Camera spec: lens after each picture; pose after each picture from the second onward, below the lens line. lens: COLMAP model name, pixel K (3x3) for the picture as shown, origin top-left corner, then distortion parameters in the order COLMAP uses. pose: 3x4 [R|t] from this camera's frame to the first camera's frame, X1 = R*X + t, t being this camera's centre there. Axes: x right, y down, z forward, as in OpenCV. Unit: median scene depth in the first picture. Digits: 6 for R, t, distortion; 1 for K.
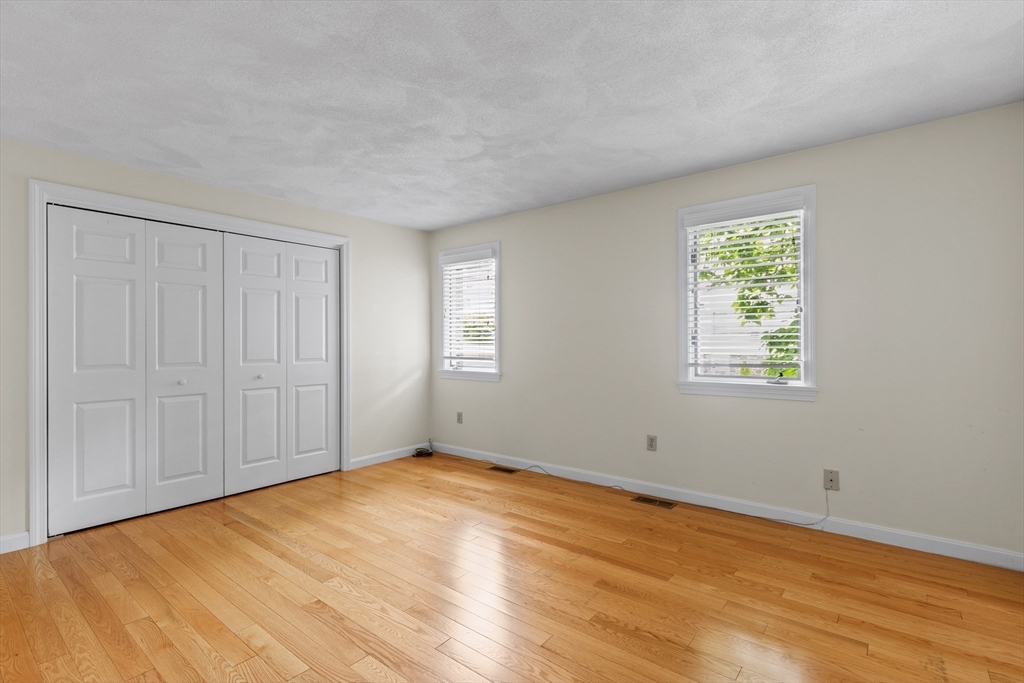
lens RADIAL K [[480.3, 0, 492.0], [0, 480.3, 343.8], [0, 0, 1]] dist [0.004808, -0.000214]
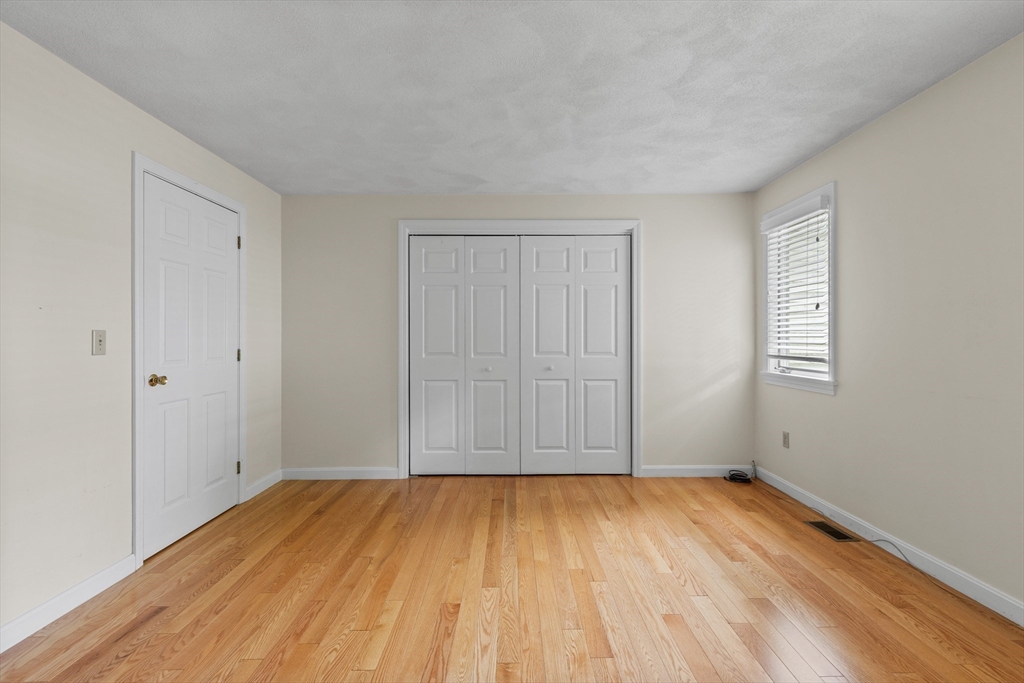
lens RADIAL K [[467.7, 0, 505.9], [0, 467.7, 341.3], [0, 0, 1]] dist [0.009955, -0.002180]
pose [[0.653486, 0.009592, -0.756878, 0.254112], [-0.003832, 0.999949, 0.009364, 0.000513], [0.756929, -0.003219, 0.653490, 0.292668]]
